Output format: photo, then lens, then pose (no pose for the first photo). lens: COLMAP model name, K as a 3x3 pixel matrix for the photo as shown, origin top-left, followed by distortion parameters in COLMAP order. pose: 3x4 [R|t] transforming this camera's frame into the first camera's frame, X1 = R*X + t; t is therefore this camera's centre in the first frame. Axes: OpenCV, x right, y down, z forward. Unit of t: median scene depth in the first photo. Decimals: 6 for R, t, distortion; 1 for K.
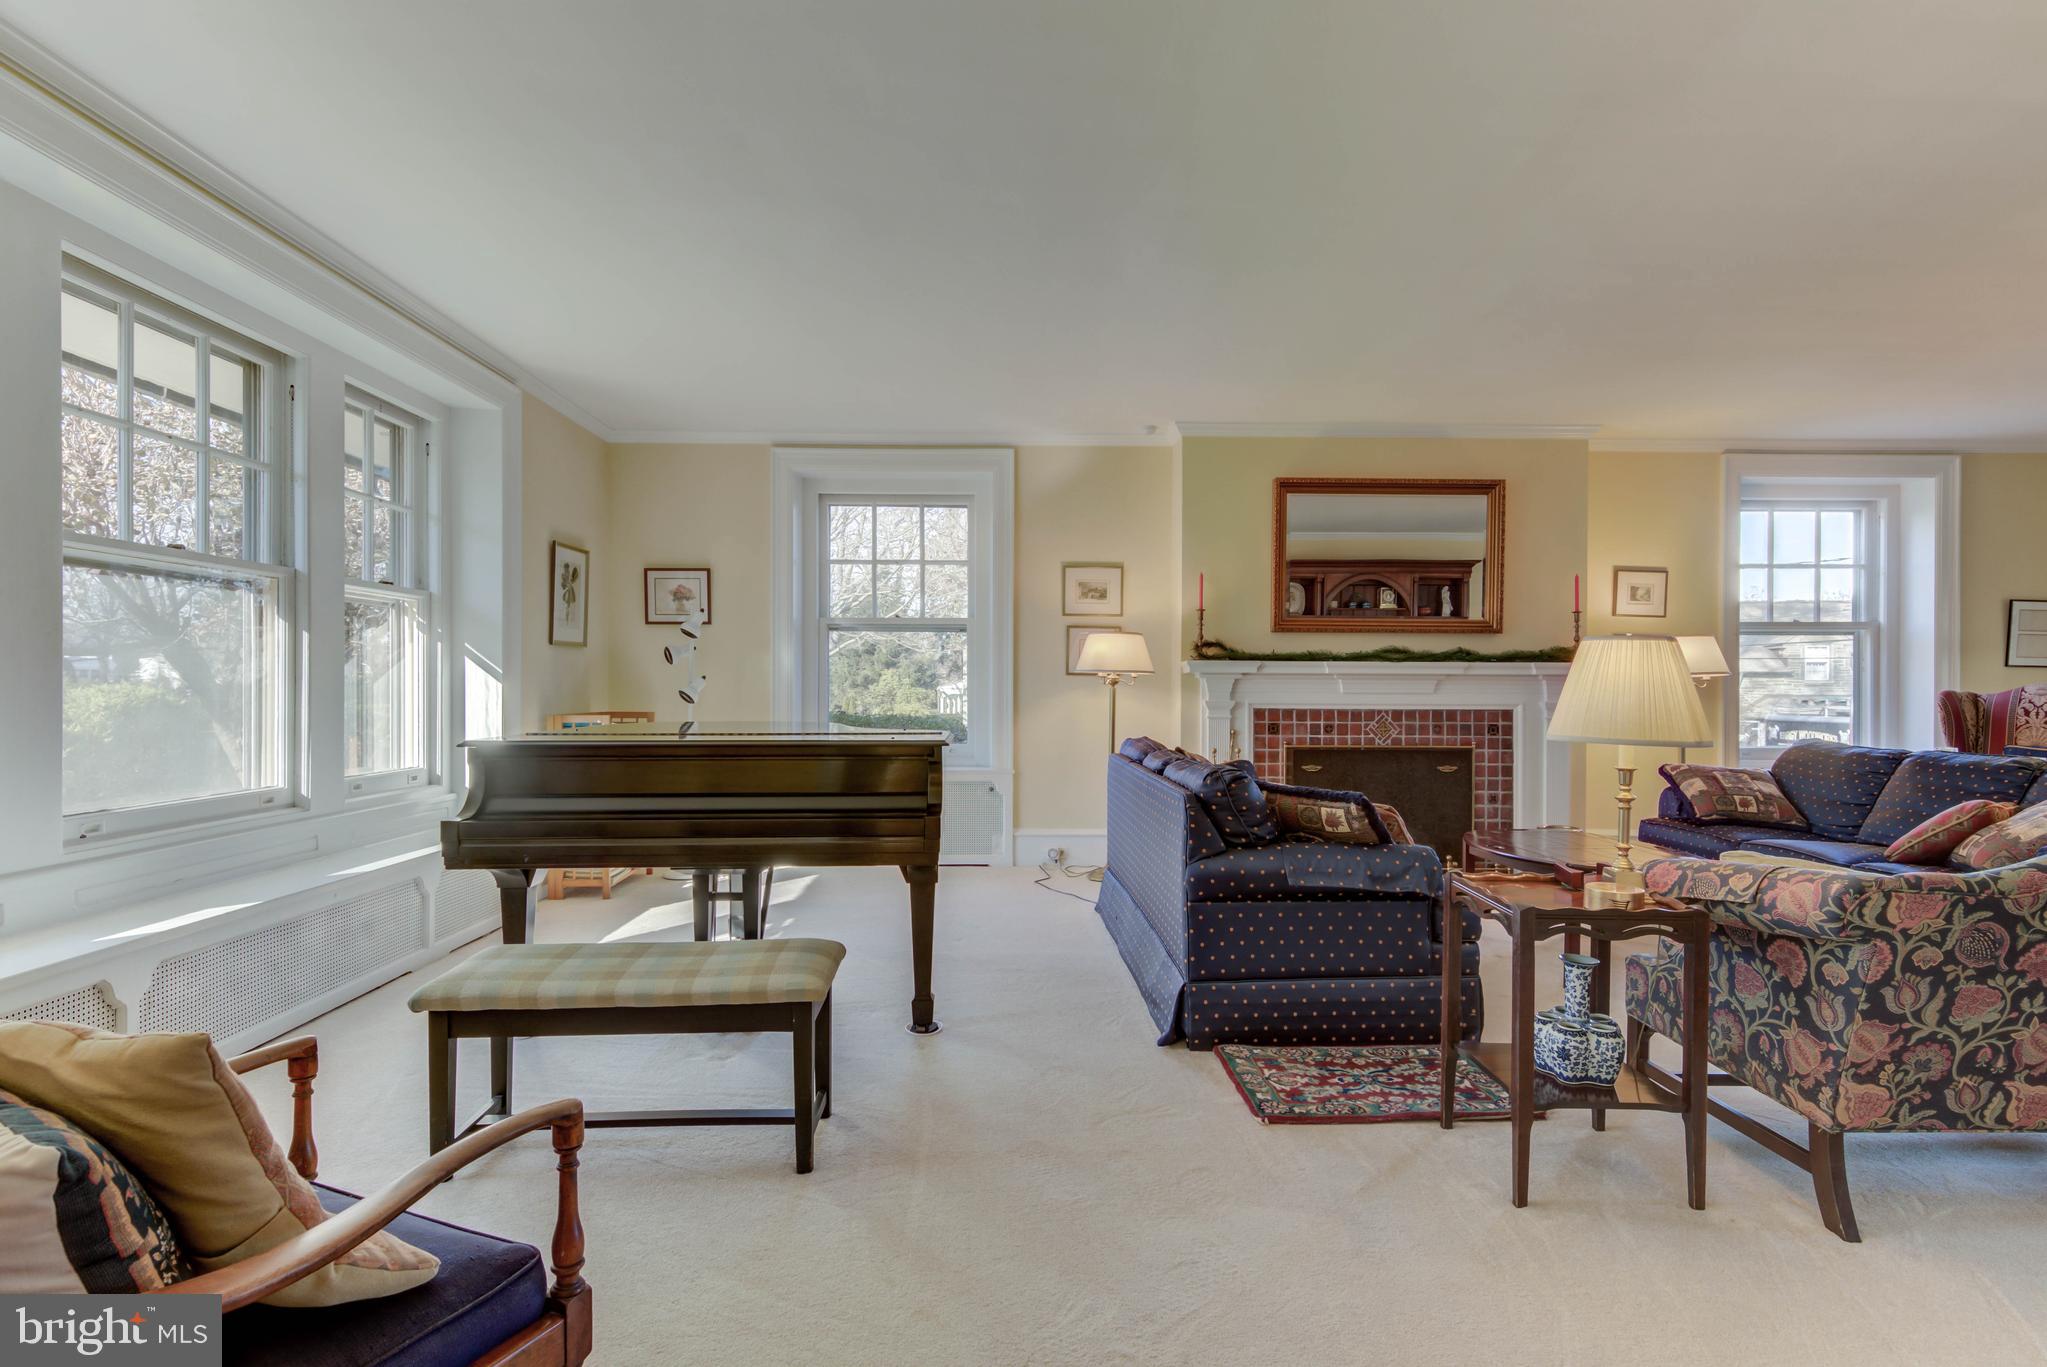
lens RADIAL K [[1025.6, 0, 1022.8], [0, 1025.6, 690.2], [0, 0, 1]] dist [0.027538, -0.012612]
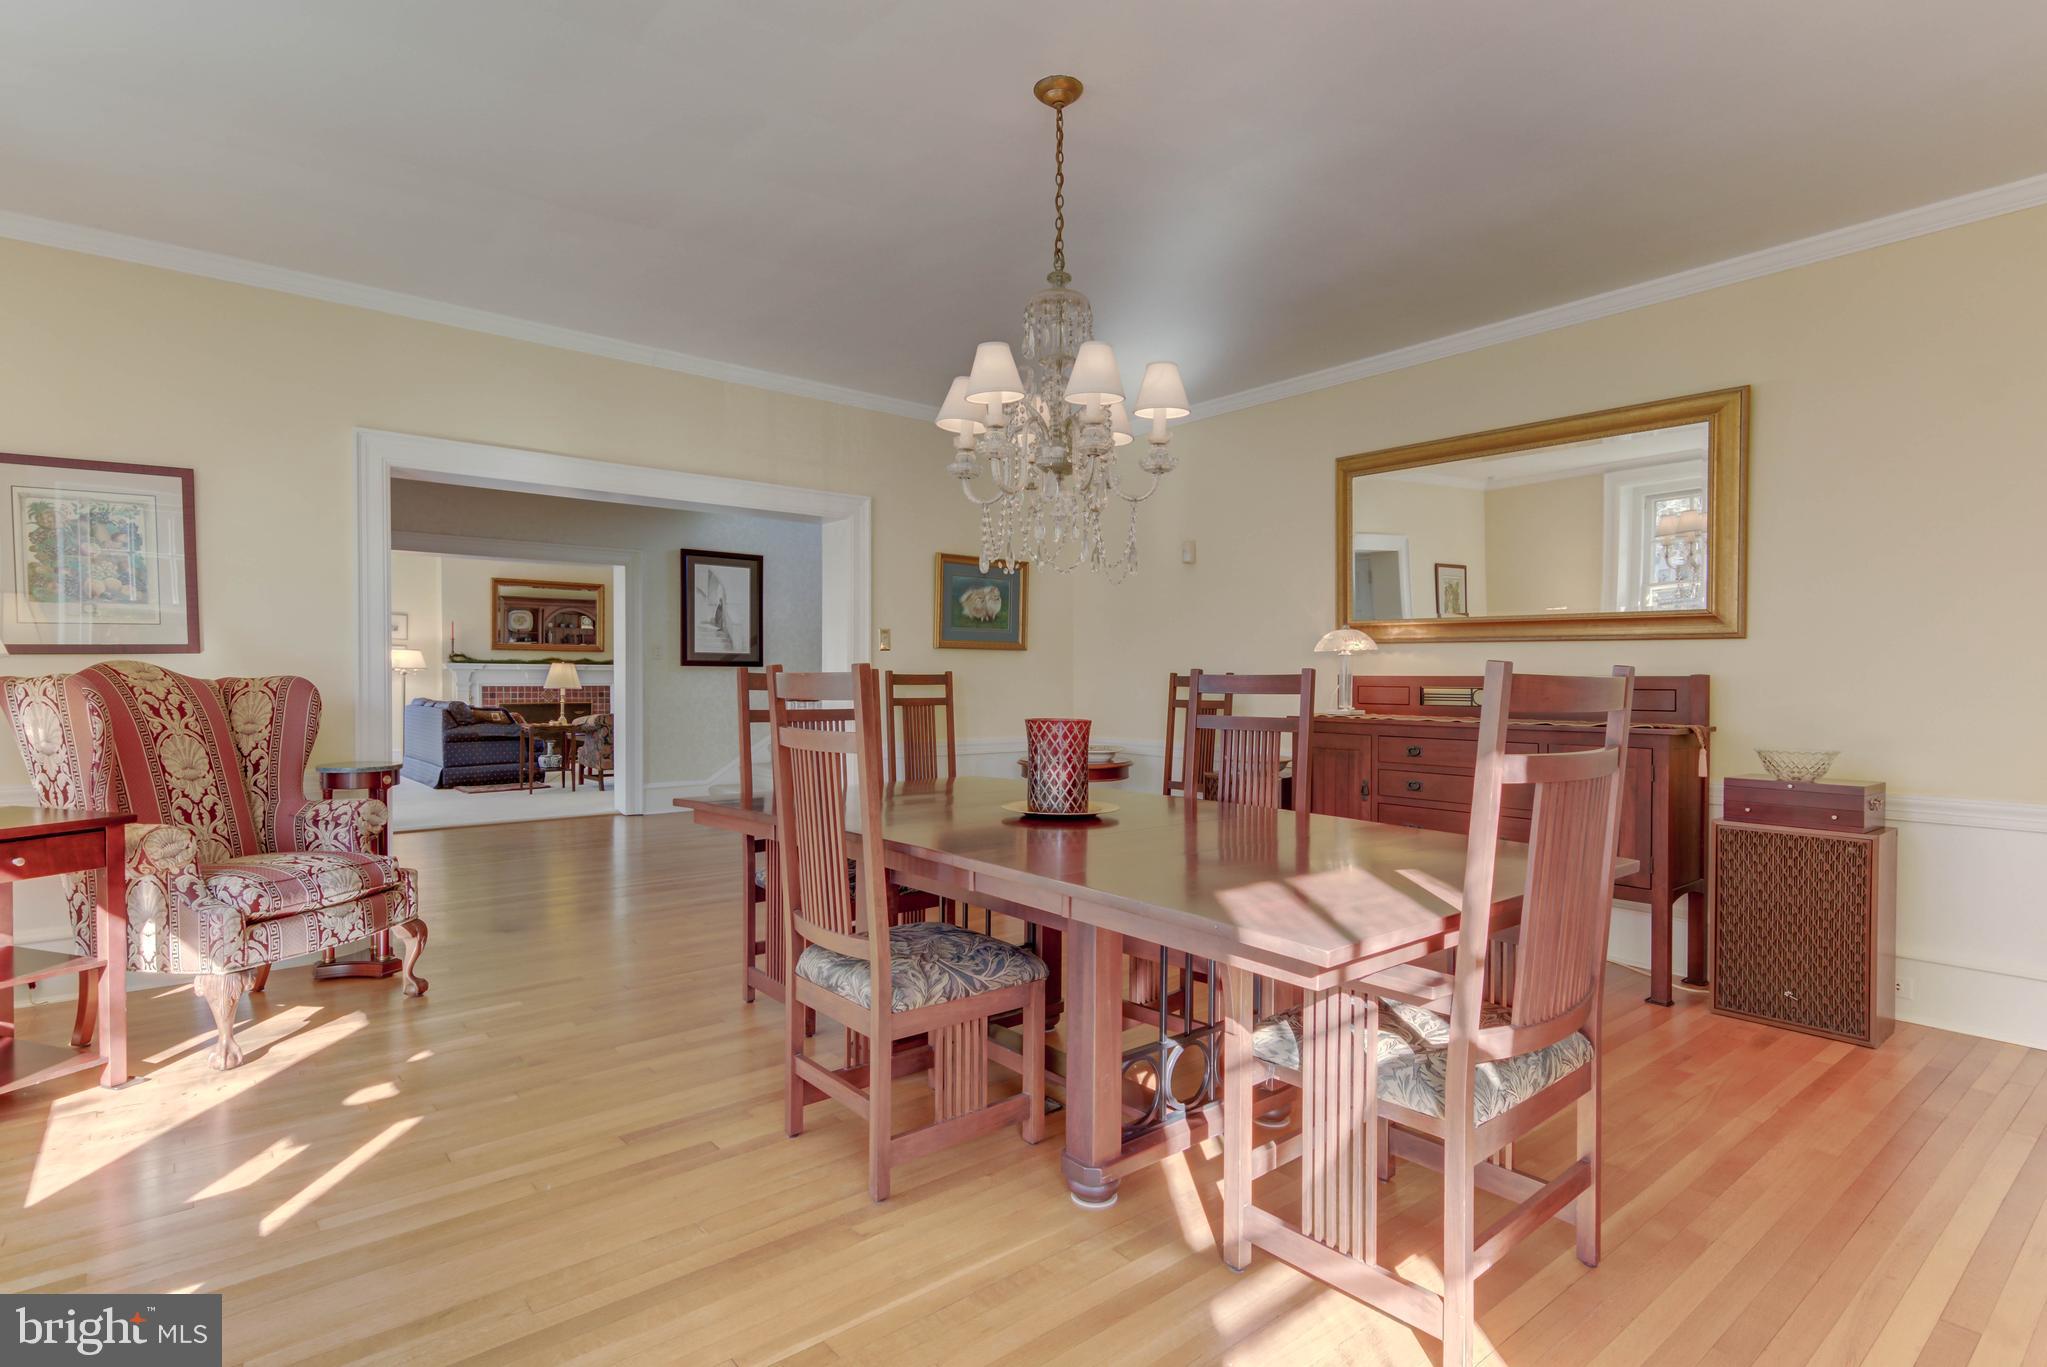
lens RADIAL K [[1025.6, 0, 1022.8], [0, 1025.6, 690.2], [0, 0, 1]] dist [0.027538, -0.012612]
pose [[0.789007, -0.010406, 0.614296, -0.199978], [0.004537, 0.999928, 0.011111, 0.007942], [-0.614368, -0.005979, 0.788997, -1.349715]]
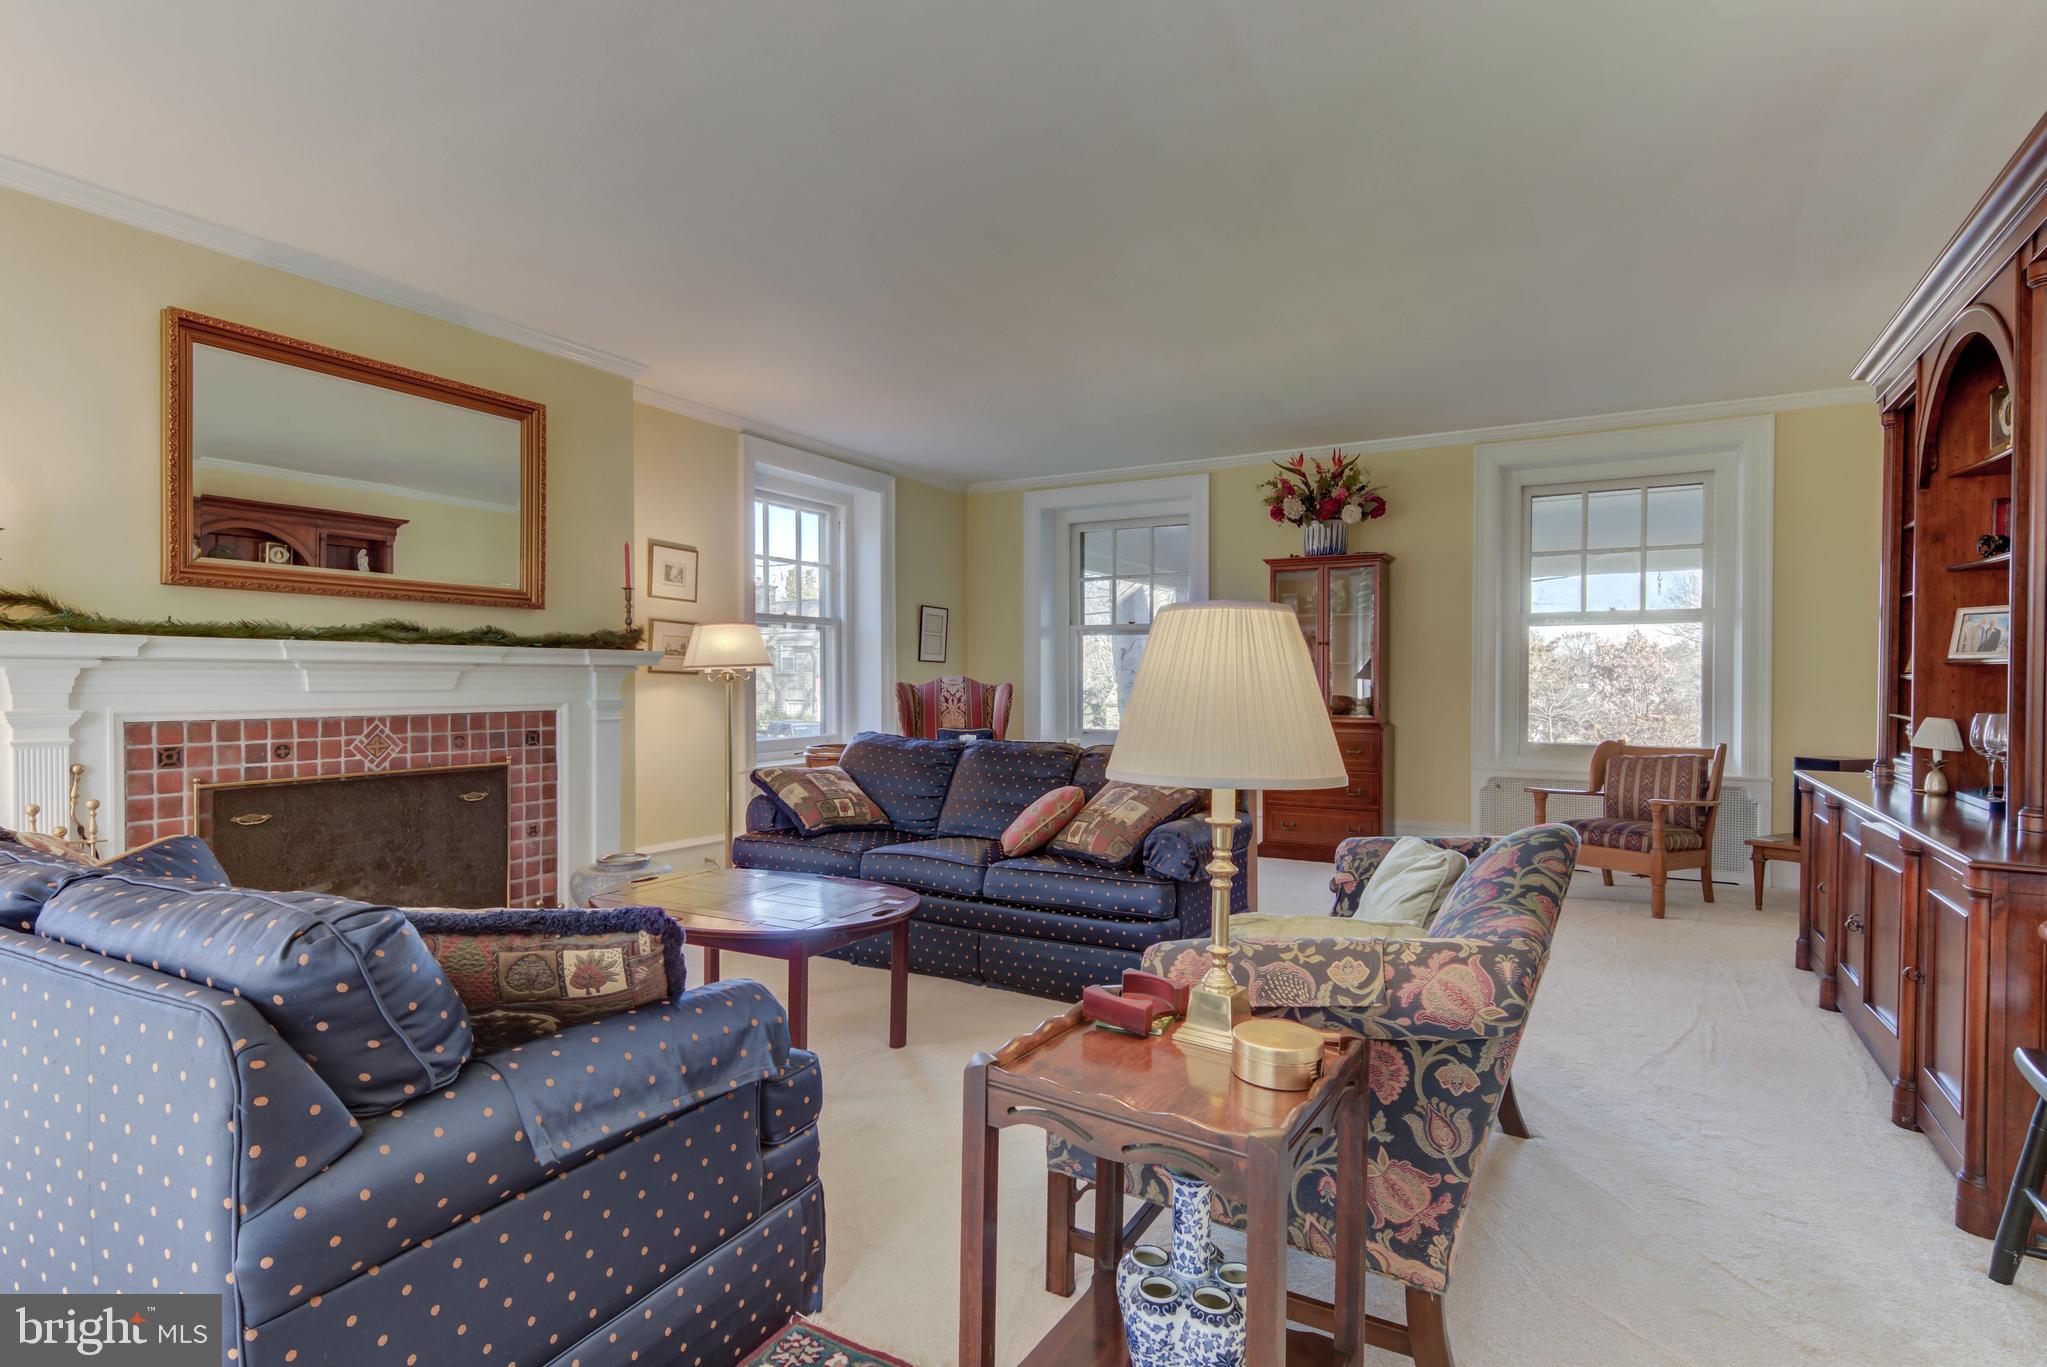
lens RADIAL K [[1025.6, 0, 1022.8], [0, 1025.6, 690.2], [0, 0, 1]] dist [0.027538, -0.012612]
pose [[0.518266, -0.013232, 0.855117, 0.001552], [0.004608, 0.999909, 0.012680, -0.004132], [-0.855207, -0.002631, 0.518280, 0.310753]]
